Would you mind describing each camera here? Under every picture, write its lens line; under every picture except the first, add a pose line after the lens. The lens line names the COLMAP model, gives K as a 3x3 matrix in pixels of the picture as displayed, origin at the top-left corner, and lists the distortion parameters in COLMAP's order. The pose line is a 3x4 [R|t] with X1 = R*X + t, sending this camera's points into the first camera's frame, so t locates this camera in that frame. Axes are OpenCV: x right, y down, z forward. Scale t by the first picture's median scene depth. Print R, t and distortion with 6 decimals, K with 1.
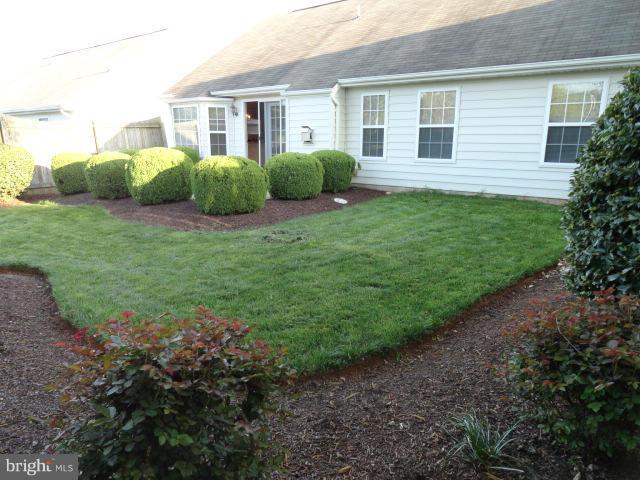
lens RADIAL K [[440.0, 0, 319.2], [0, 440.0, 238.3], [0, 0, 1]] dist [0.000669, -0.000550]
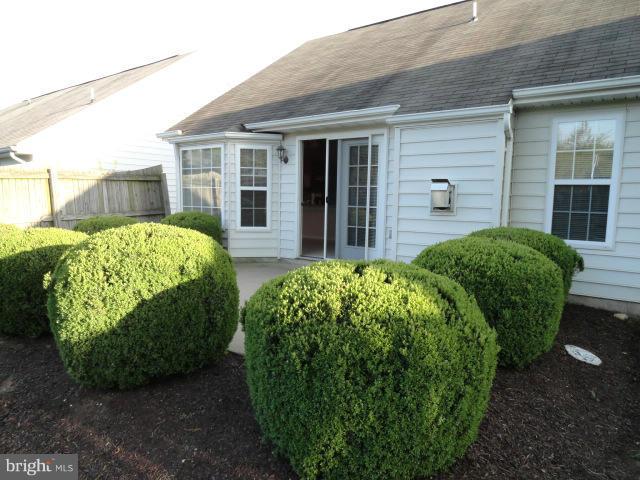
lens RADIAL K [[440.0, 0, 319.2], [0, 440.0, 238.3], [0, 0, 1]] dist [0.000669, -0.000550]
pose [[0.999915, 0.012670, 0.003176, -0.146139], [-0.012151, 0.991462, -0.129830, -0.098833], [-0.004793, 0.129781, 0.991531, 0.420258]]
